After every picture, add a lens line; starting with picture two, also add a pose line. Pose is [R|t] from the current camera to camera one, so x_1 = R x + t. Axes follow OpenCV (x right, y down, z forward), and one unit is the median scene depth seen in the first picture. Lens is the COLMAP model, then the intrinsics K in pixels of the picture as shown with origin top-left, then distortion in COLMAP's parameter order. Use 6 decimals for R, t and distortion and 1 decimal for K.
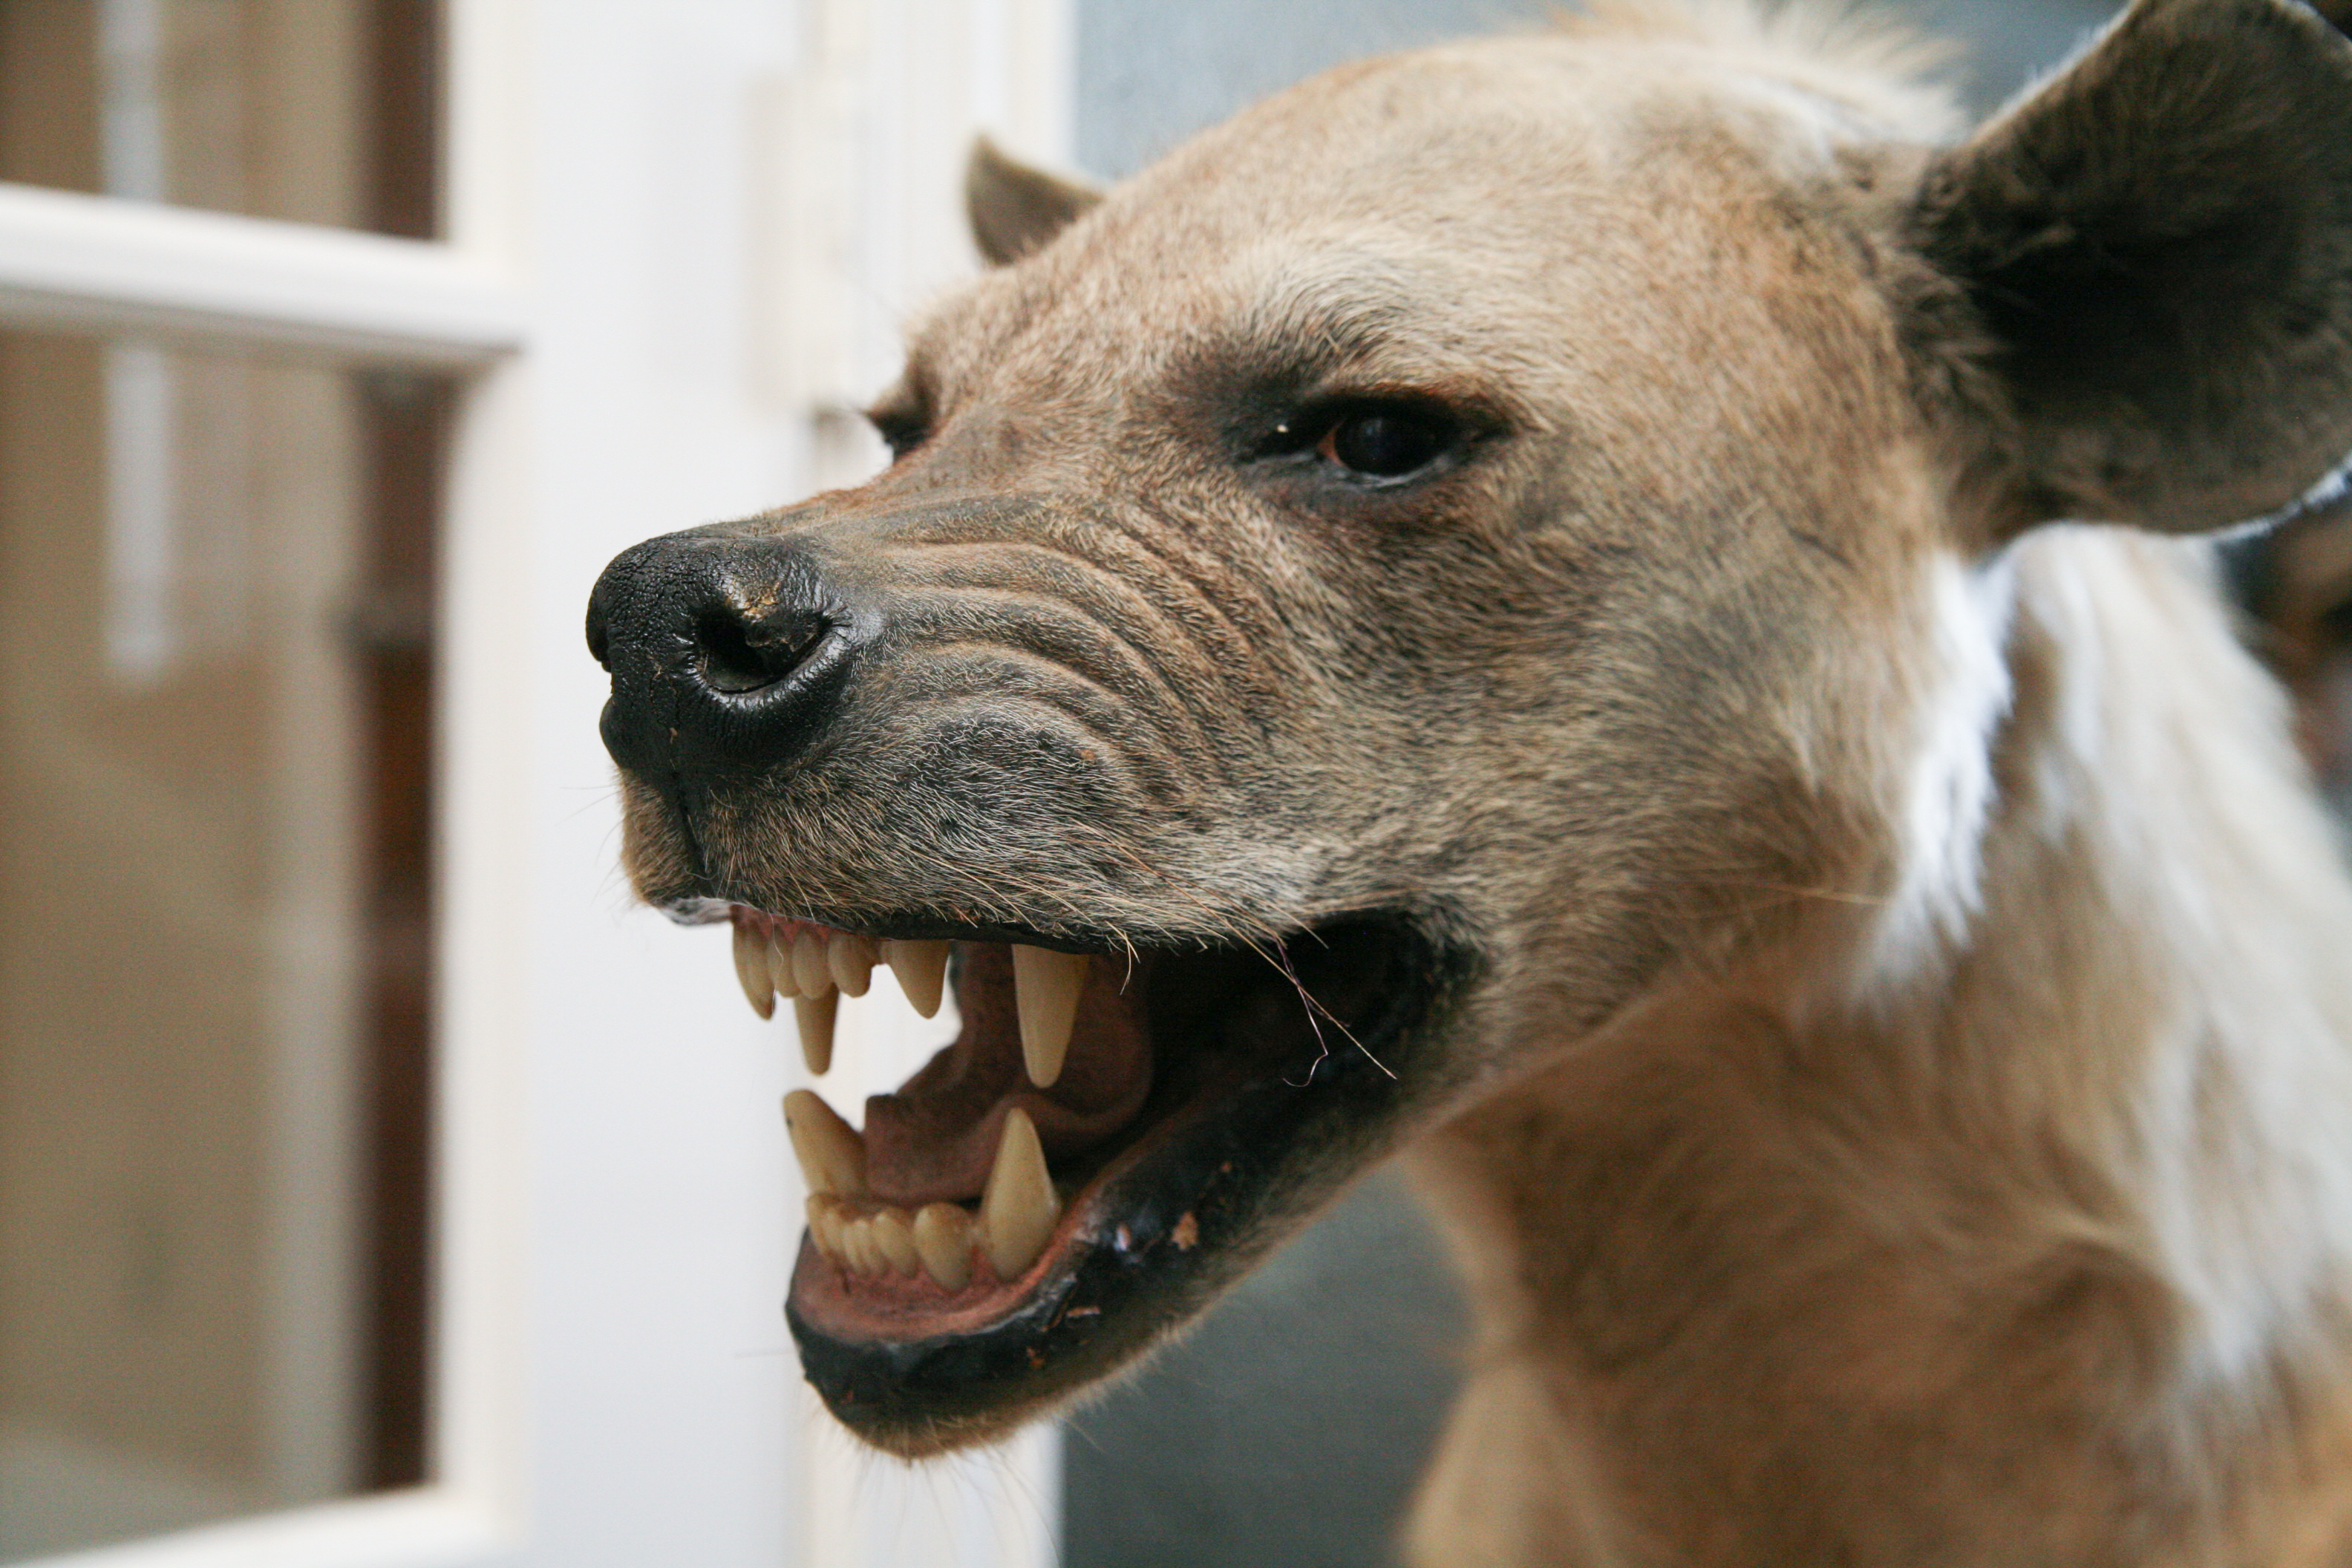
lens RADIAL K [[3446.5, 0, 1176.0], [0, 3446.5, 784.0], [0, 0, 1]] dist [0.039803, 0.105680]
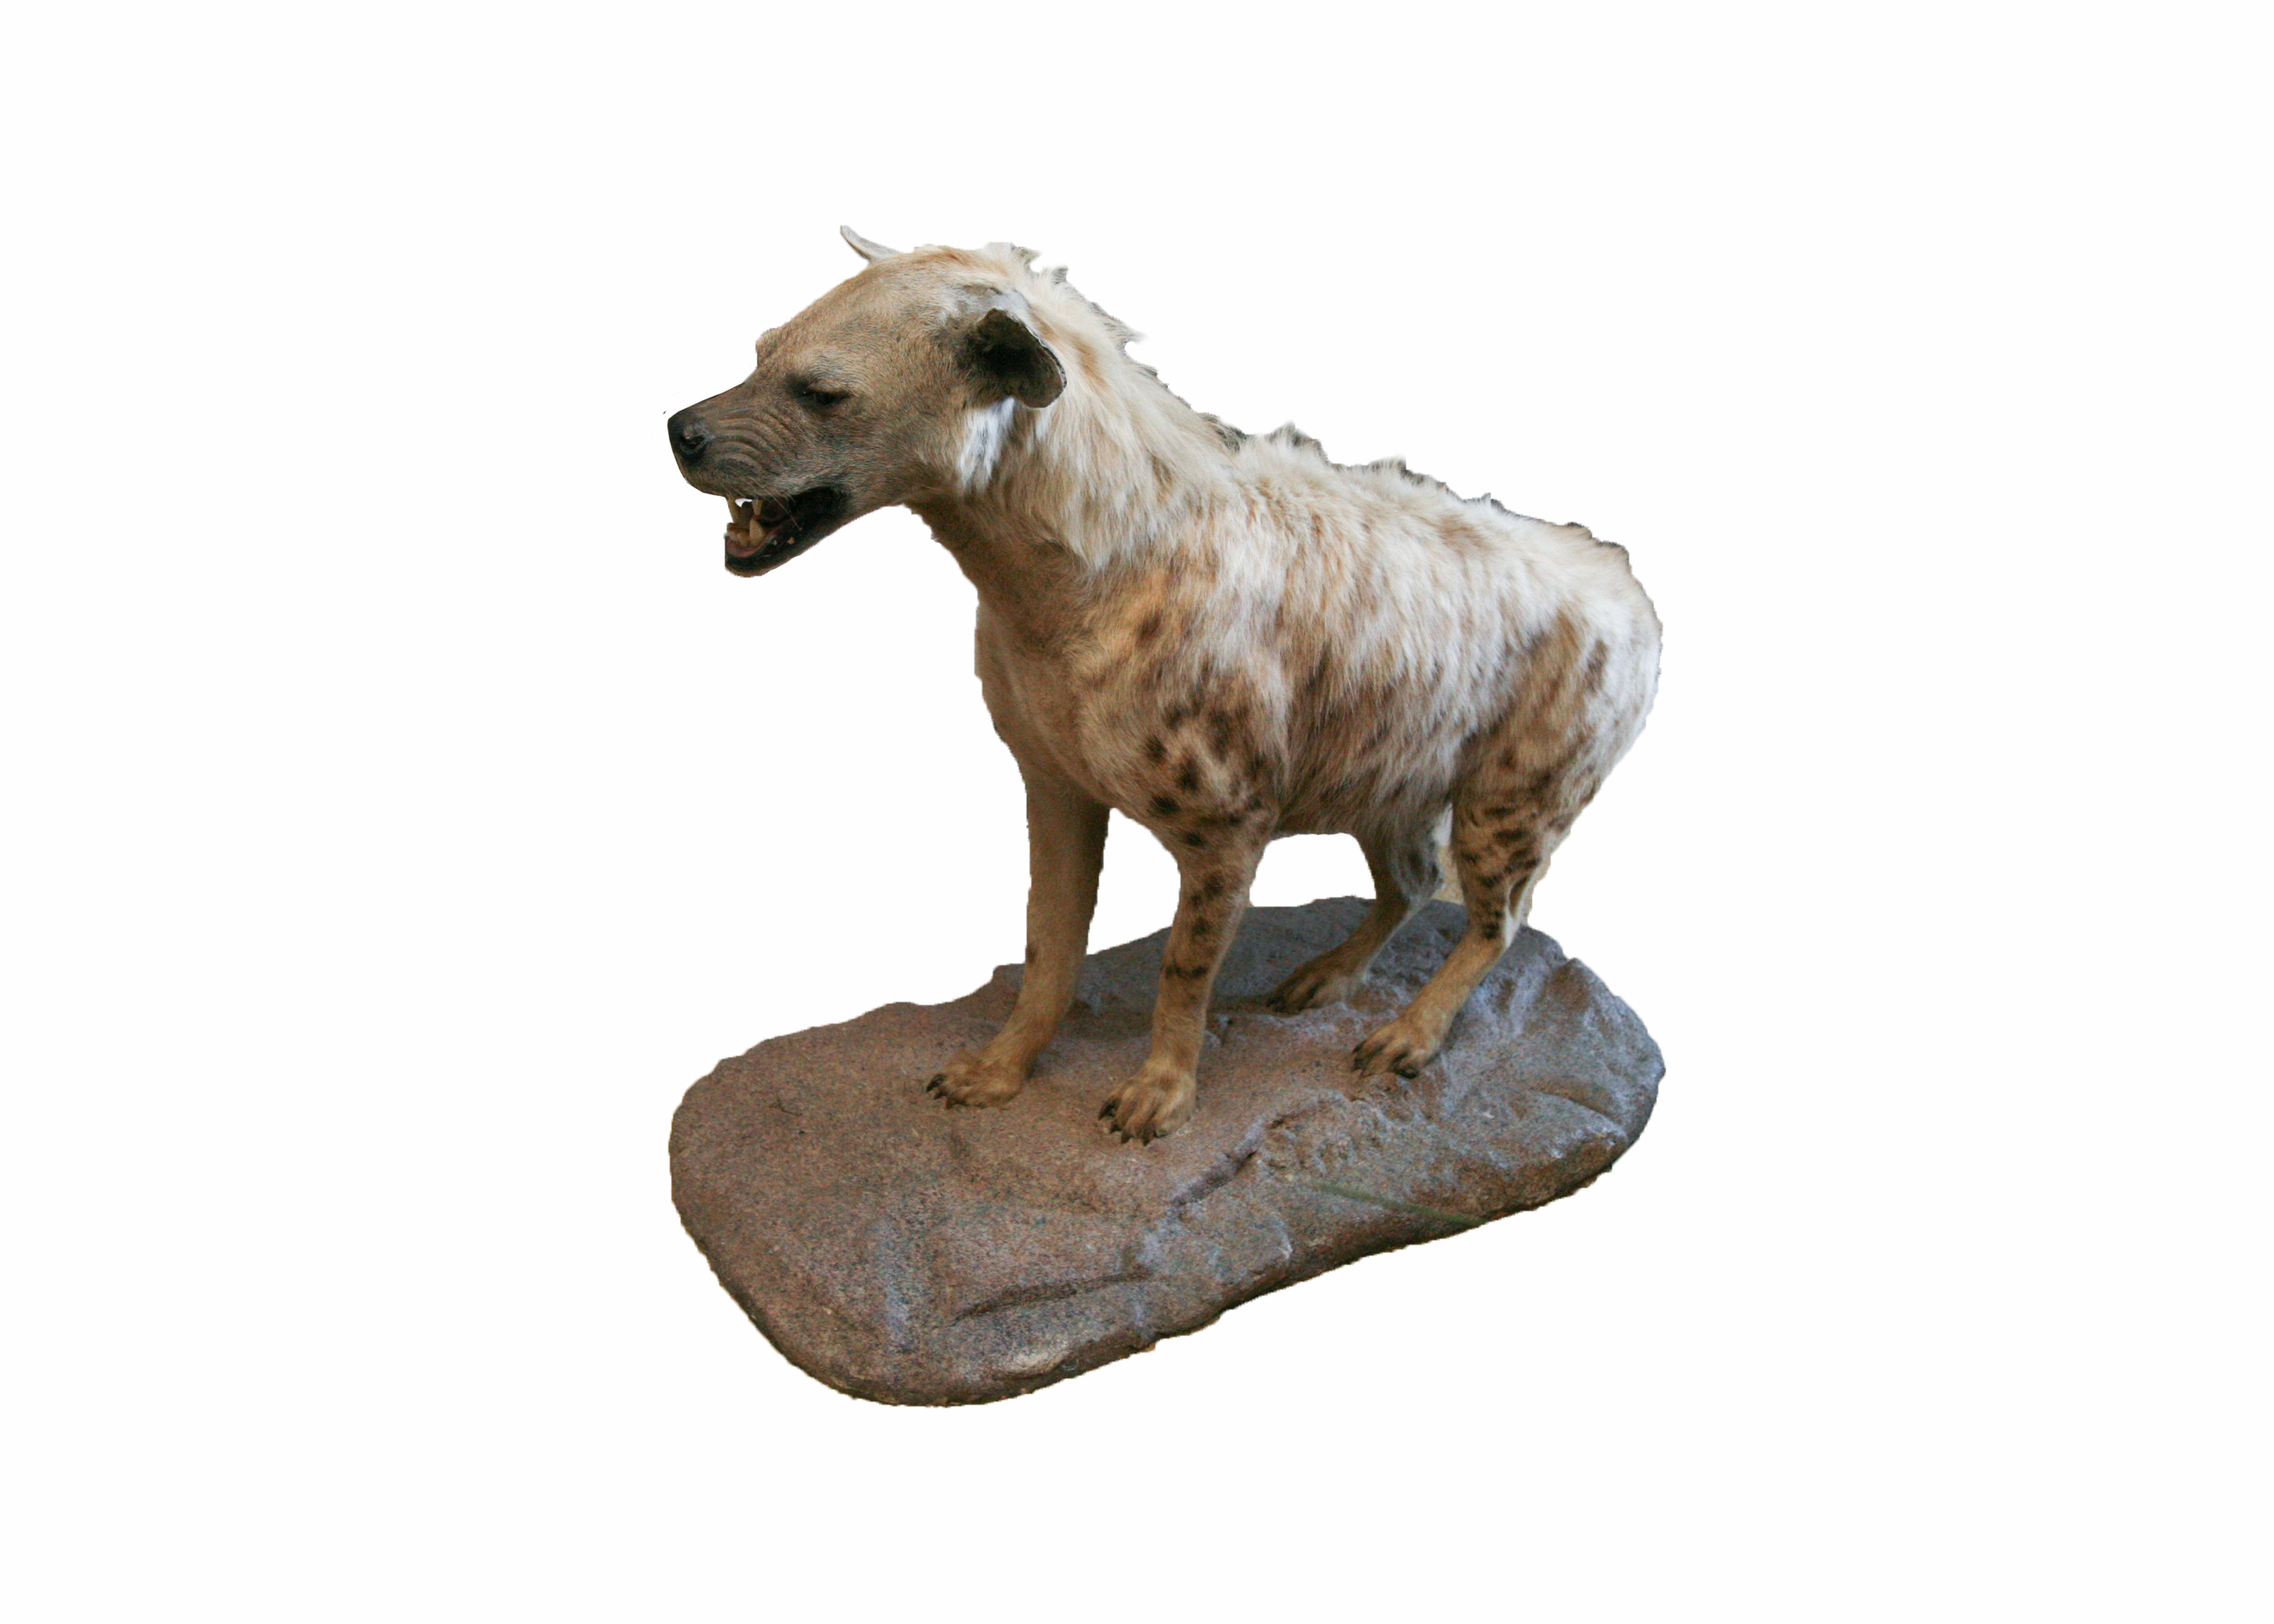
lens RADIAL K [[2092.2, 0, 997.4], [0, 2092.2, 738.7], [0, 0, 1]] dist [-0.084385, 0.003272]
pose [[0.942847, 0.163304, -0.290469, 1.242614], [-0.024923, 0.903802, 0.427224, -0.939467], [0.332294, -0.395567, 0.856217, -1.675188]]
